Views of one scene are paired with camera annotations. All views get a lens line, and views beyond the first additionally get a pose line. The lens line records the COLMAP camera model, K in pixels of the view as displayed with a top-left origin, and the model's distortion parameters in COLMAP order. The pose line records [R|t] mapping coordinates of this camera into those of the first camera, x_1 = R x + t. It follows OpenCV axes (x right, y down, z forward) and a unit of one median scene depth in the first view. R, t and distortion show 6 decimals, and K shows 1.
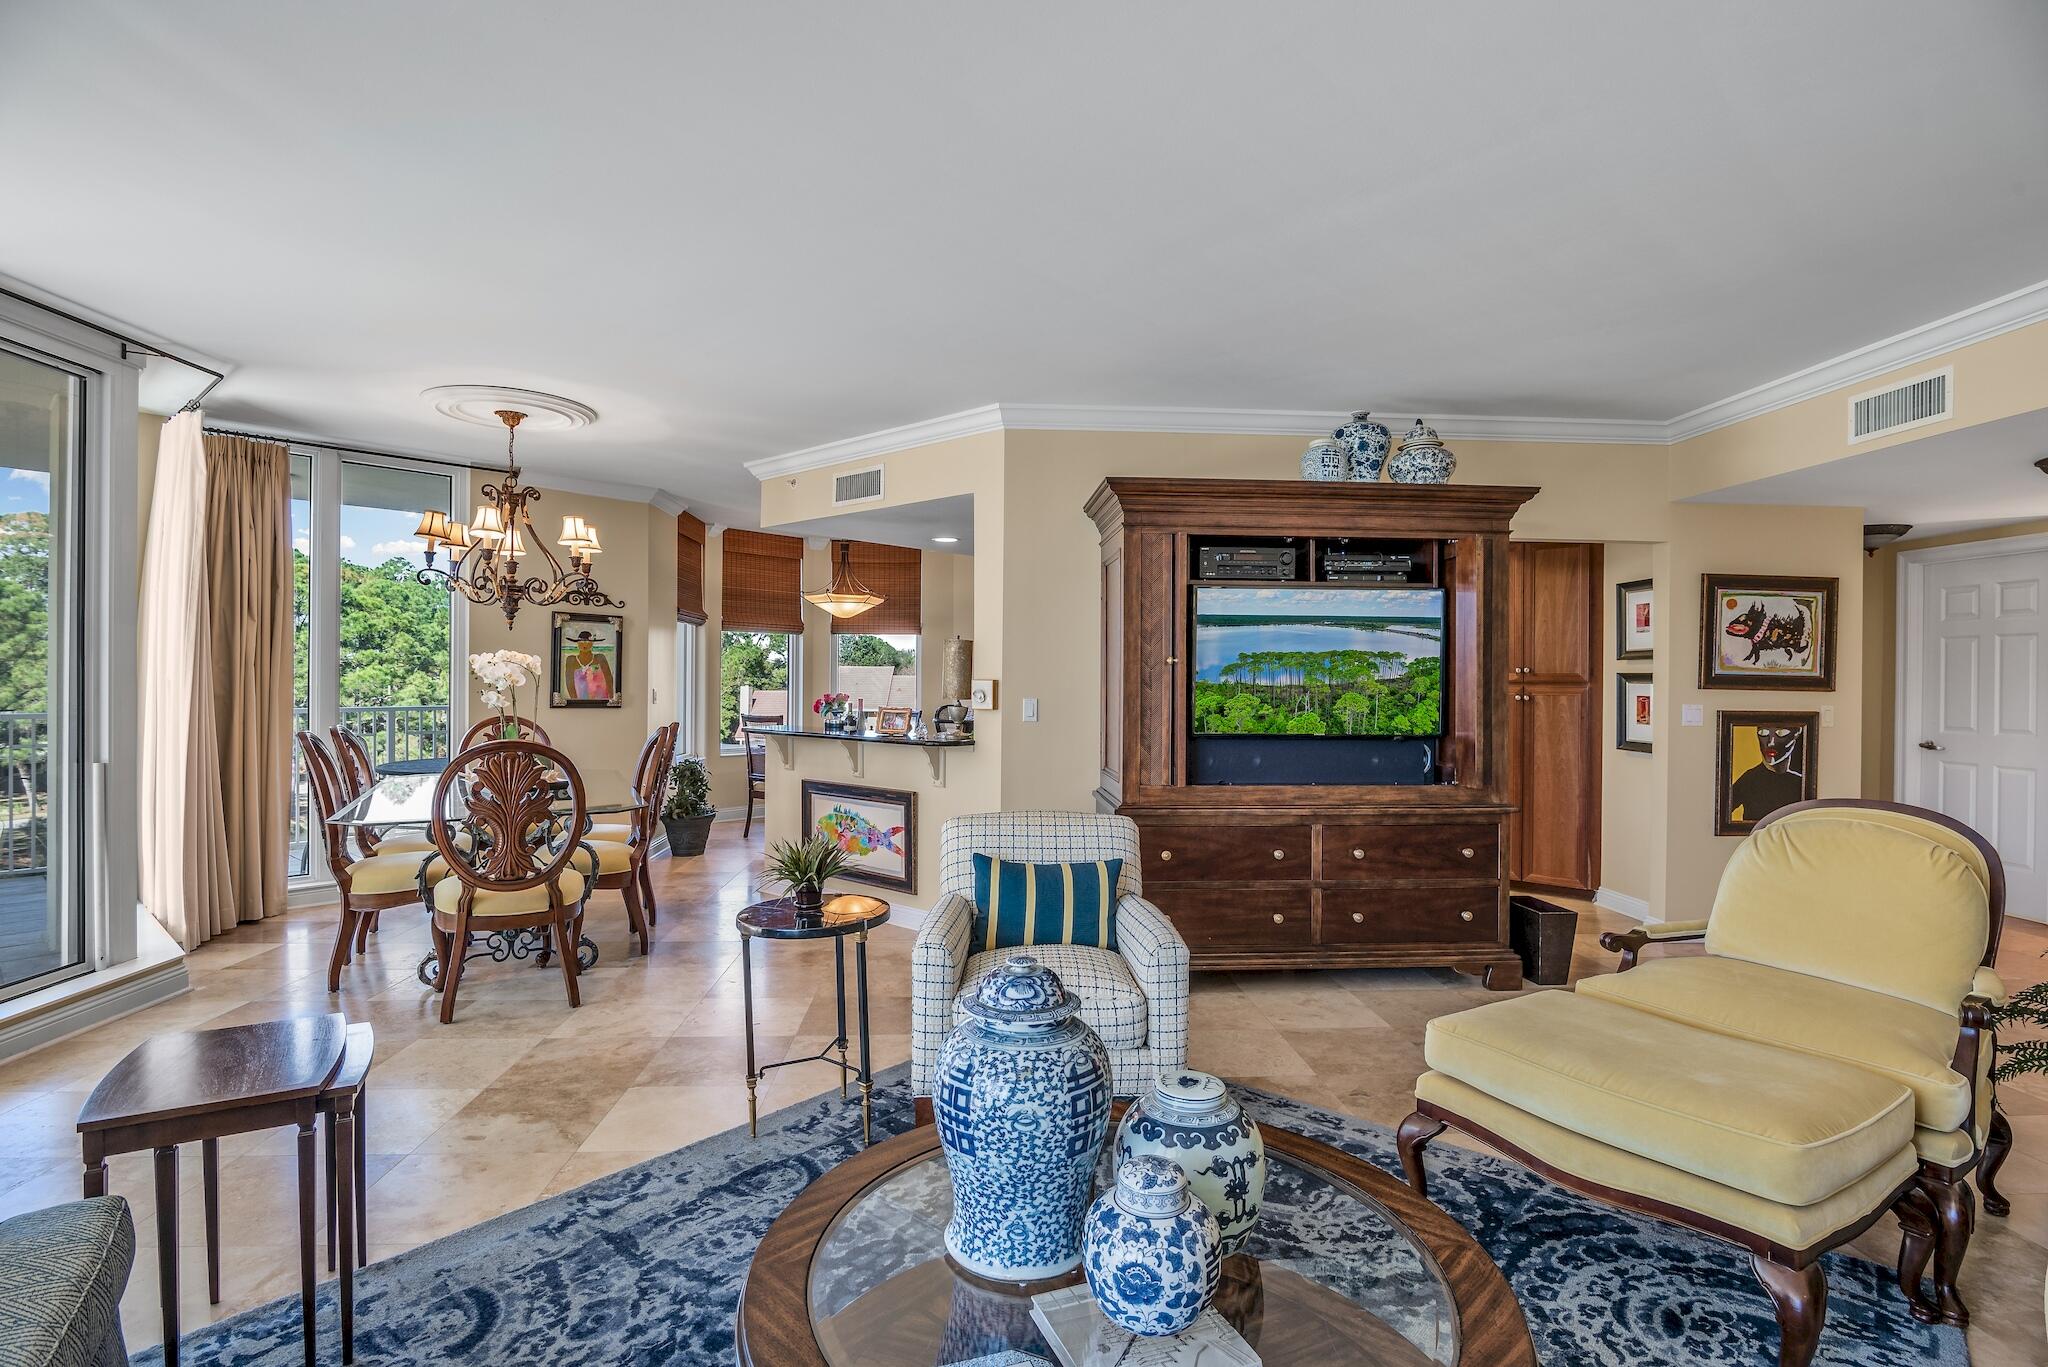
lens RADIAL K [[1023.9, 0, 1030.8], [0, 1023.9, 684.3], [0, 0, 1]] dist [-0.015094, -0.000219]
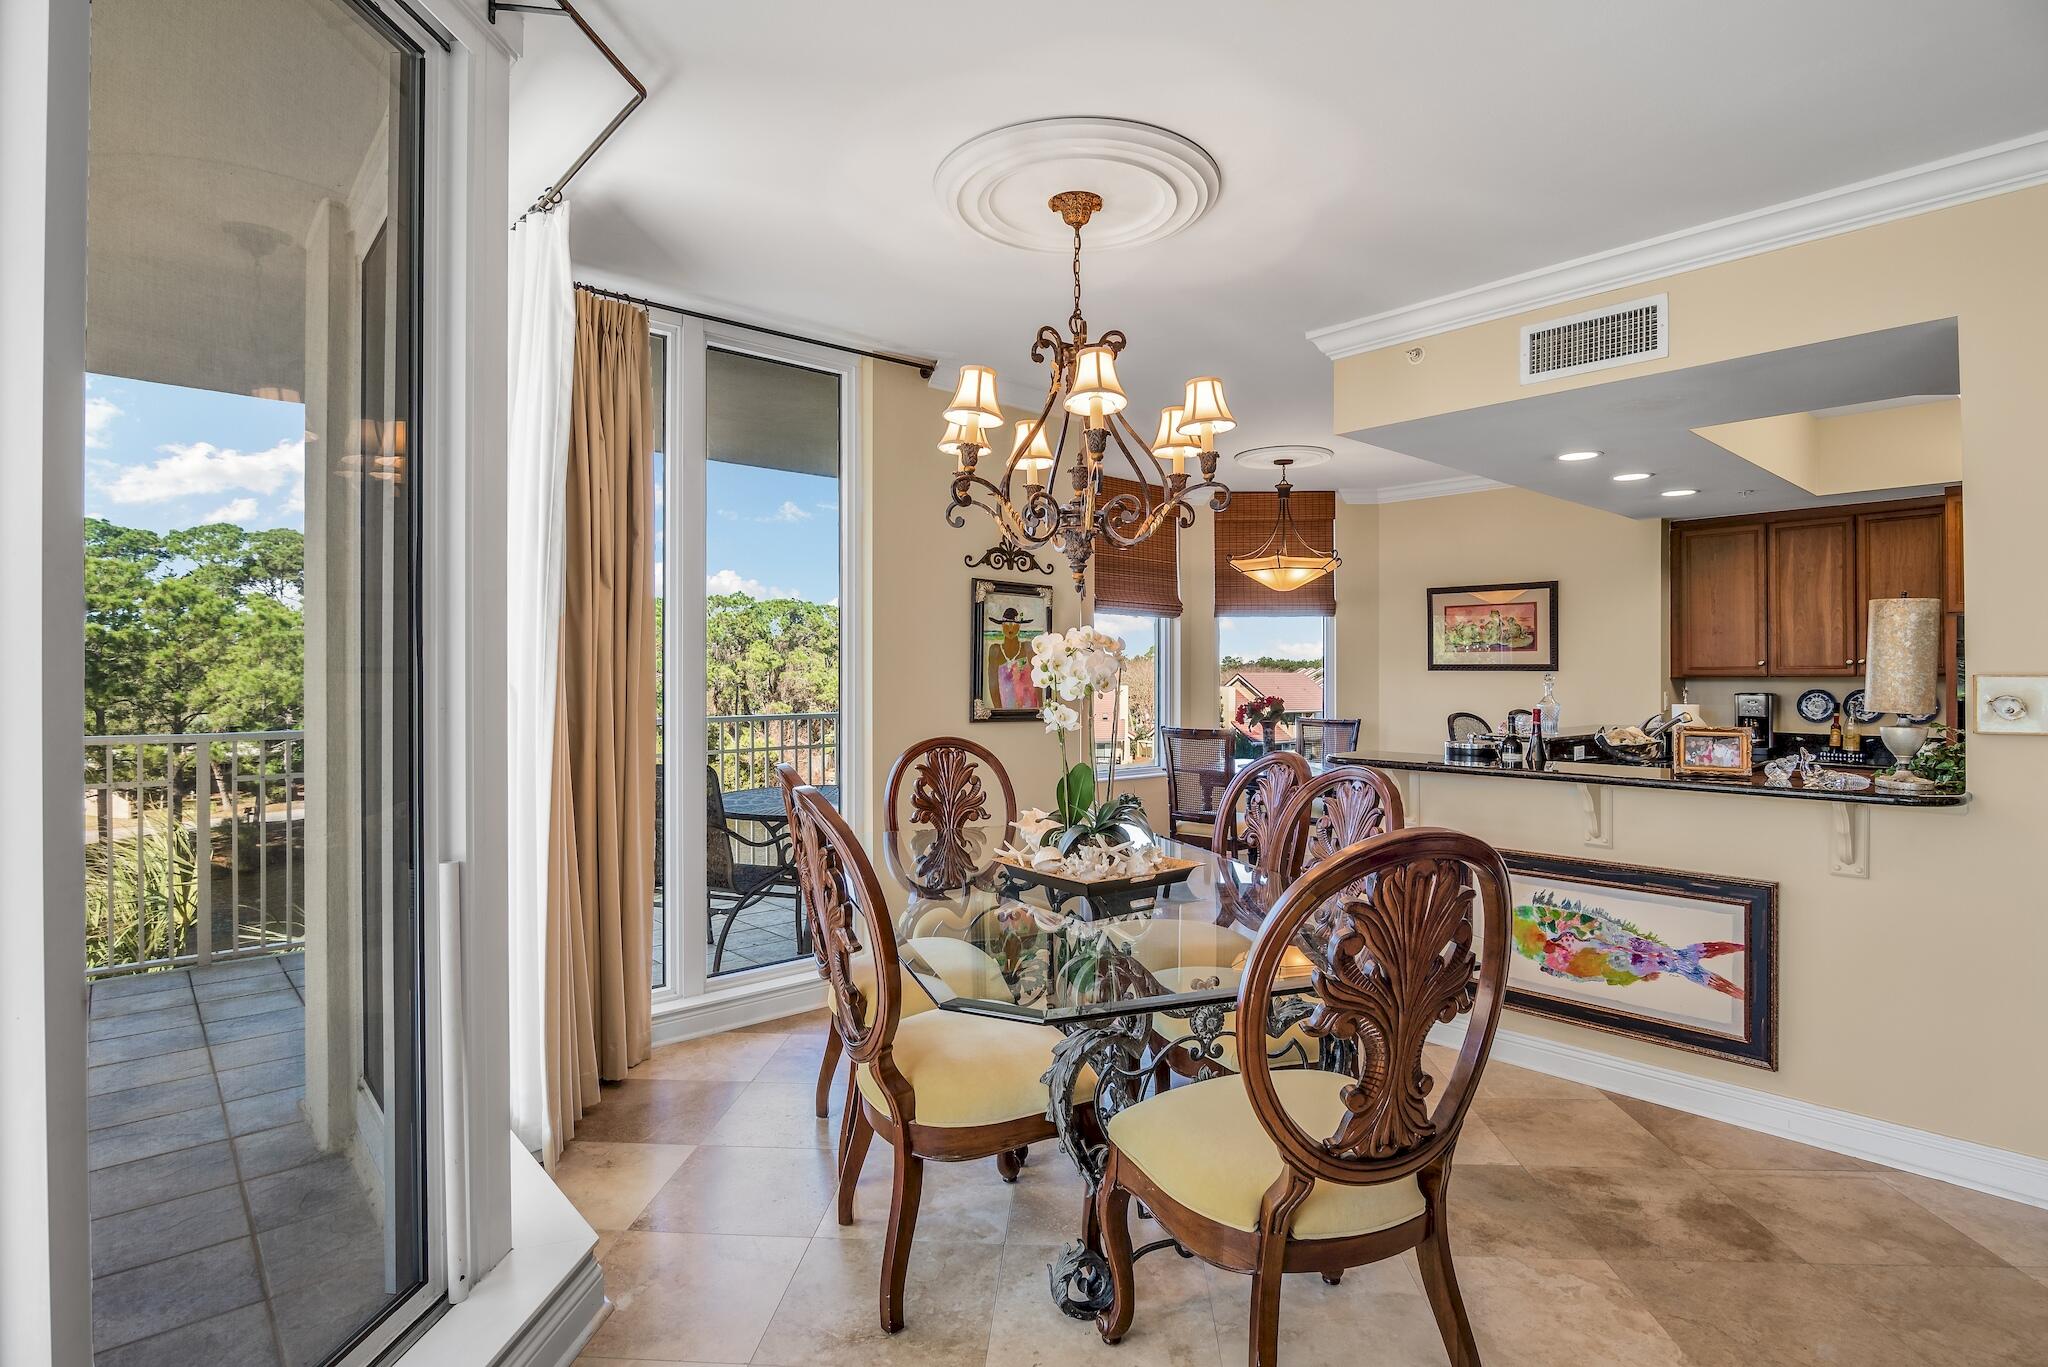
lens RADIAL K [[1023.9, 0, 1012.8], [0, 1023.9, 678.3], [0, 0, 1]] dist [-0.015094, -0.000219]
pose [[0.993150, -0.006742, -0.116654, -0.364170], [0.006348, 0.999973, -0.003752, -0.003100], [0.116676, 0.002986, 0.993166, 0.335211]]
